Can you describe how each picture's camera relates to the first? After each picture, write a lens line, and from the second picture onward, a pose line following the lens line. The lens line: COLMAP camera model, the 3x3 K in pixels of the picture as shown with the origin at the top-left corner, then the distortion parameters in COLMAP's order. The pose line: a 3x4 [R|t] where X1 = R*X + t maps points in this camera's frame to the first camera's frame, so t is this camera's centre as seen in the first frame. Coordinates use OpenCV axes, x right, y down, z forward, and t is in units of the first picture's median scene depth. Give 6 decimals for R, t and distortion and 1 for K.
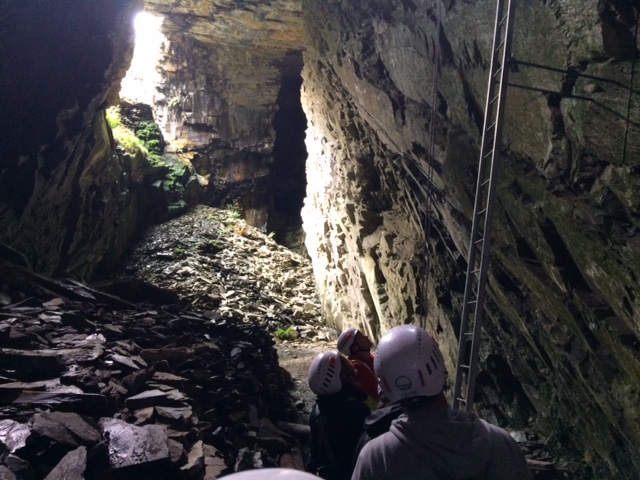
lens RADIAL K [[533.8, 0, 321.8], [0, 533.8, 238.8], [0, 0, 1]] dist [0.050941, -0.007648]
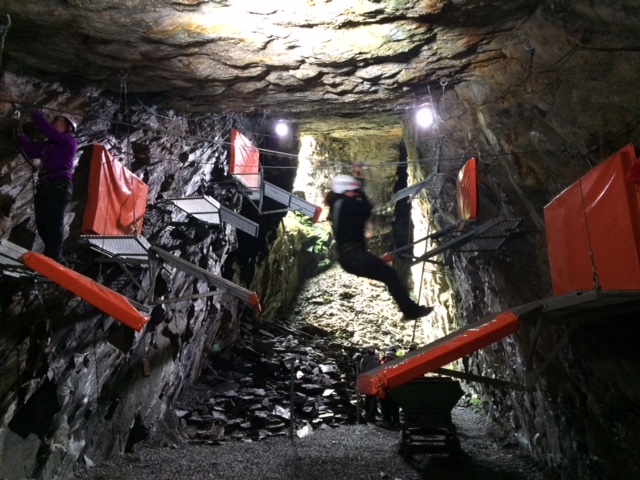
lens RADIAL K [[533.8, 0, 318.2], [0, 533.8, 239.1], [0, 0, 1]] dist [0.050941, -0.007648]
pose [[0.964243, -0.038371, -0.262228, 0.106106], [0.025472, 0.998300, -0.052416, -0.063591], [0.263794, 0.043863, 0.963581, -0.442788]]
